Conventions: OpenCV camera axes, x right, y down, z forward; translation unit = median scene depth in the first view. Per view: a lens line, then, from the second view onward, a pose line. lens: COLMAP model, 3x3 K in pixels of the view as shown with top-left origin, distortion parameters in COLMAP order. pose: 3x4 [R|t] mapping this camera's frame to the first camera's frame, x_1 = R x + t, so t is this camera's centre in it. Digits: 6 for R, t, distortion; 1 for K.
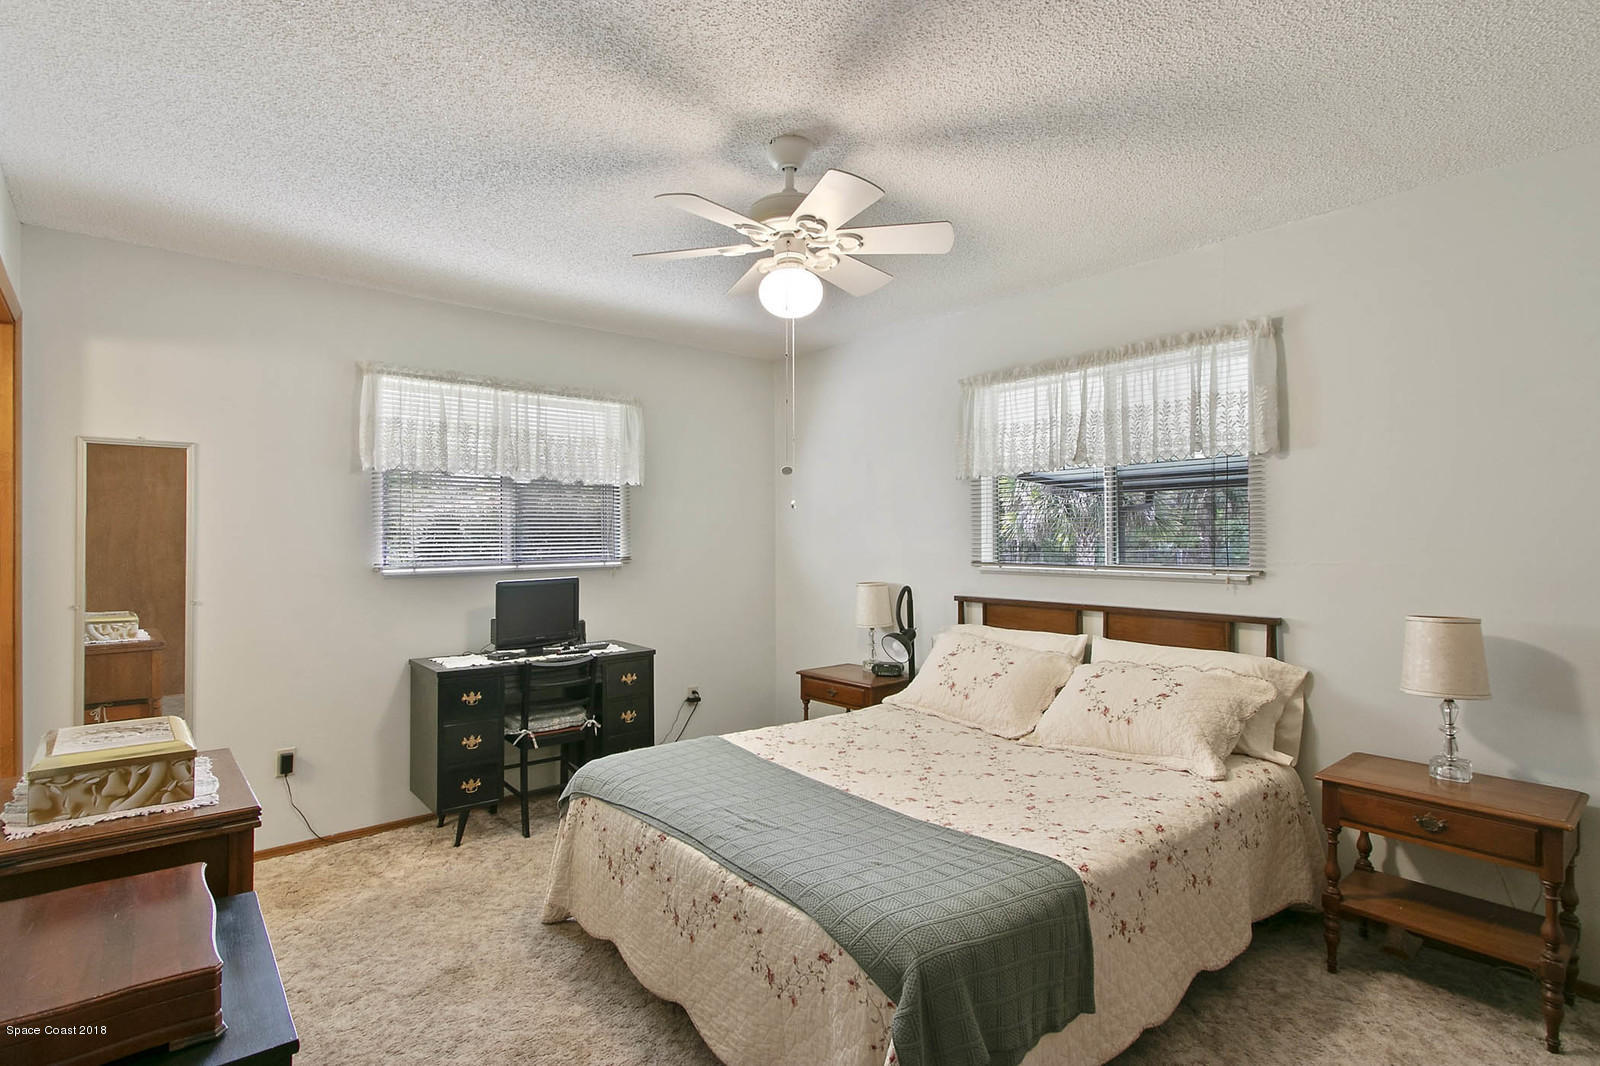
lens RADIAL K [[814.3, 0, 799.5], [0, 814.3, 531.3], [0, 0, 1]] dist [-0.000799, -0.000209]
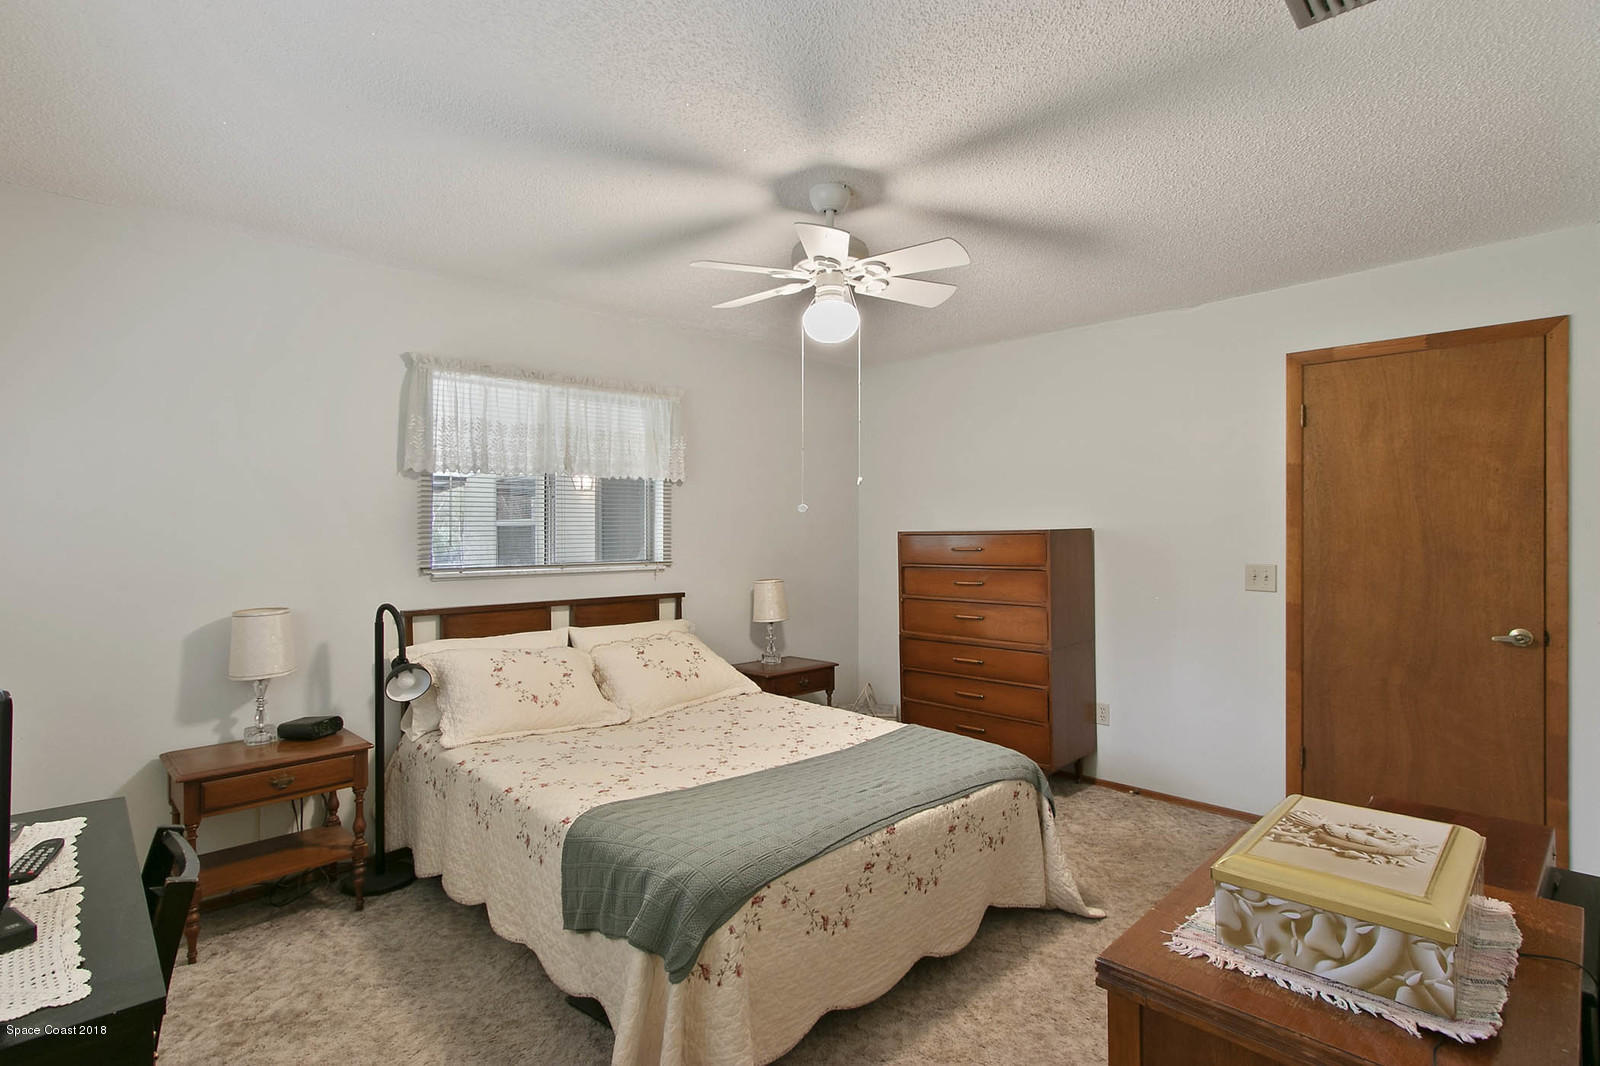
lens RADIAL K [[780.1, 0, 800.0], [0, 780.1, 533.0], [0, 0, 1]] dist [-0.005246, -0.001025]
pose [[-0.089773, 0.004953, 0.995950, -1.116038], [-0.000458, 0.999987, -0.005015, 0.005493], [-0.995962, -0.000907, -0.089770, 1.178340]]
